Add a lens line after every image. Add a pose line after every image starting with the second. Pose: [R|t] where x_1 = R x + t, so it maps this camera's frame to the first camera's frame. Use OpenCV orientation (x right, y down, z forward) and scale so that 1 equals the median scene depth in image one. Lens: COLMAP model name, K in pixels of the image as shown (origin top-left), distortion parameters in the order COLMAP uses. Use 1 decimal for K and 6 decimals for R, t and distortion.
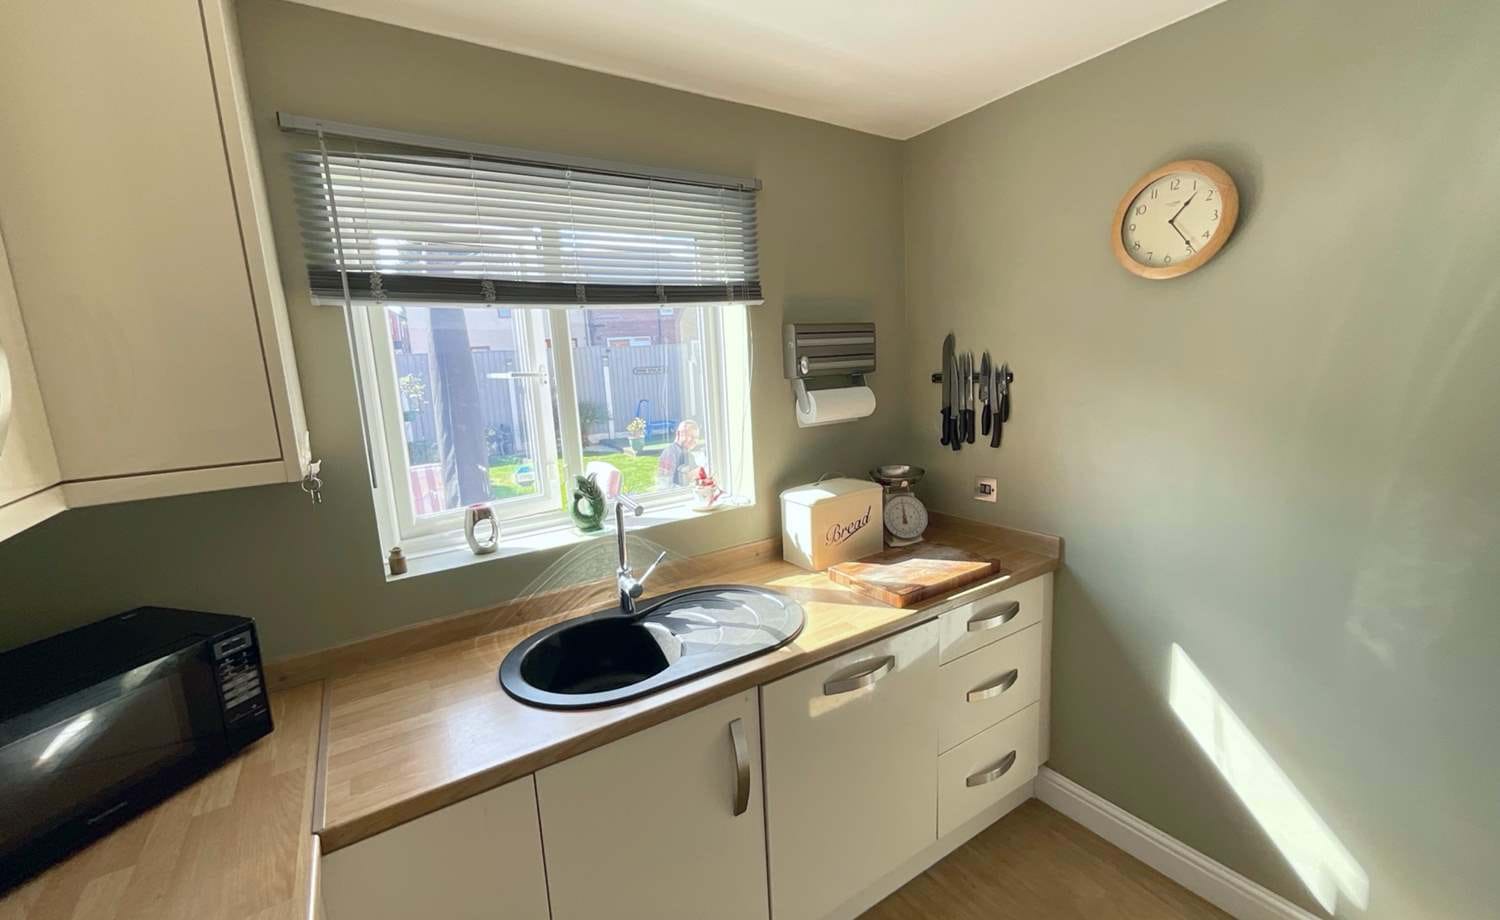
lens RADIAL K [[610.6, 0, 746.1], [0, 610.6, 459.0], [0, 0, 1]] dist [-0.002415, 0.000487]
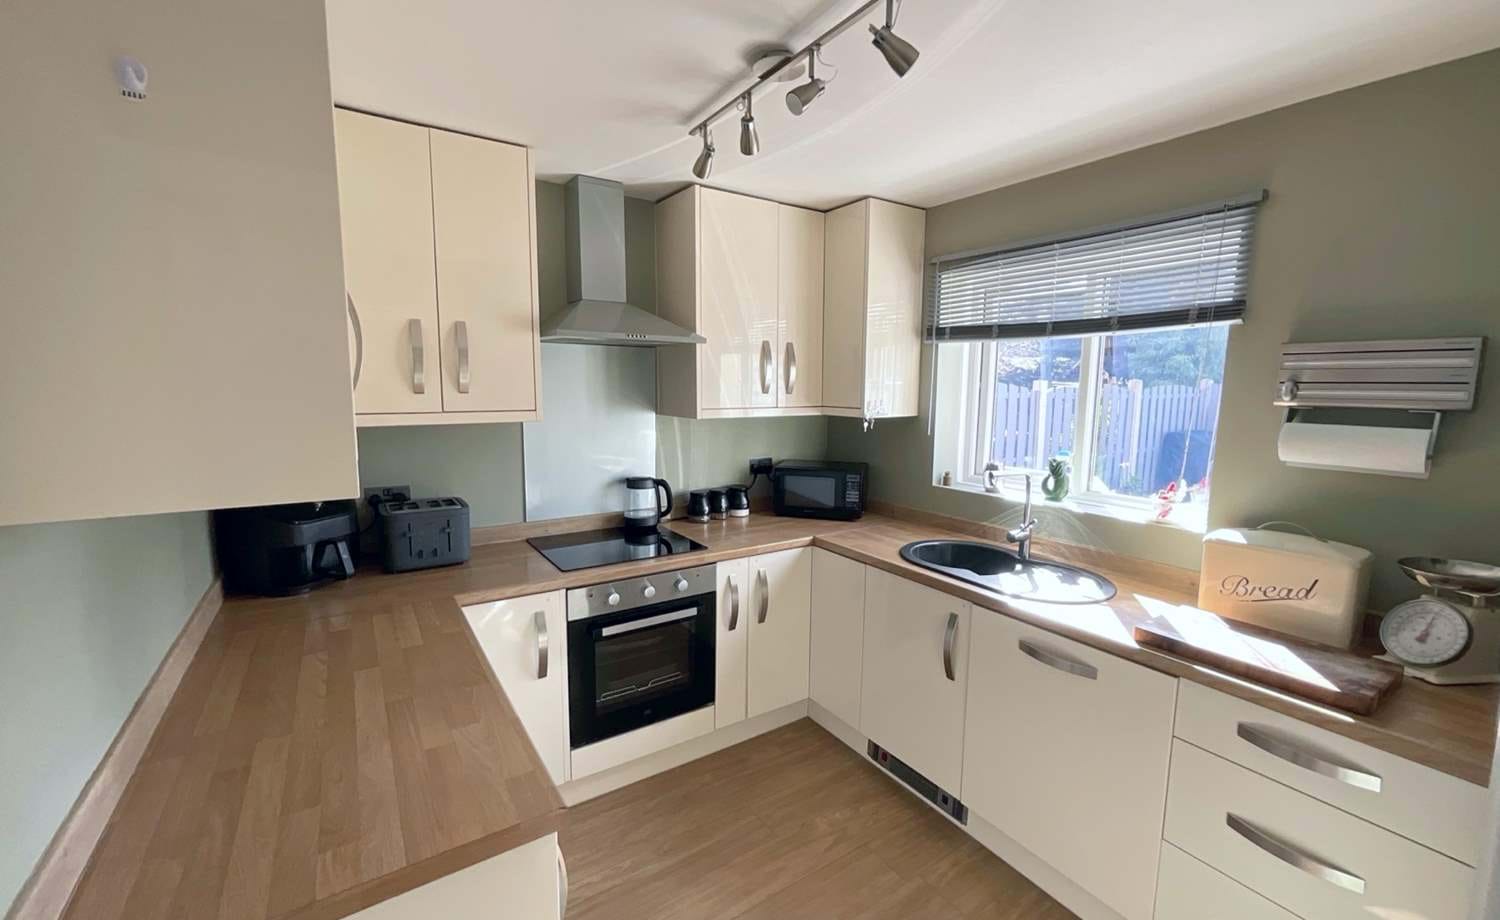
lens RADIAL K [[610.6, 0, 751.0], [0, 610.6, 461.1], [0, 0, 1]] dist [-0.002415, 0.000487]
pose [[0.009826, 0.175531, -0.984425, 1.149431], [-0.177685, 0.969112, 0.171027, -0.089324], [0.984038, 0.173237, 0.040712, 0.305522]]
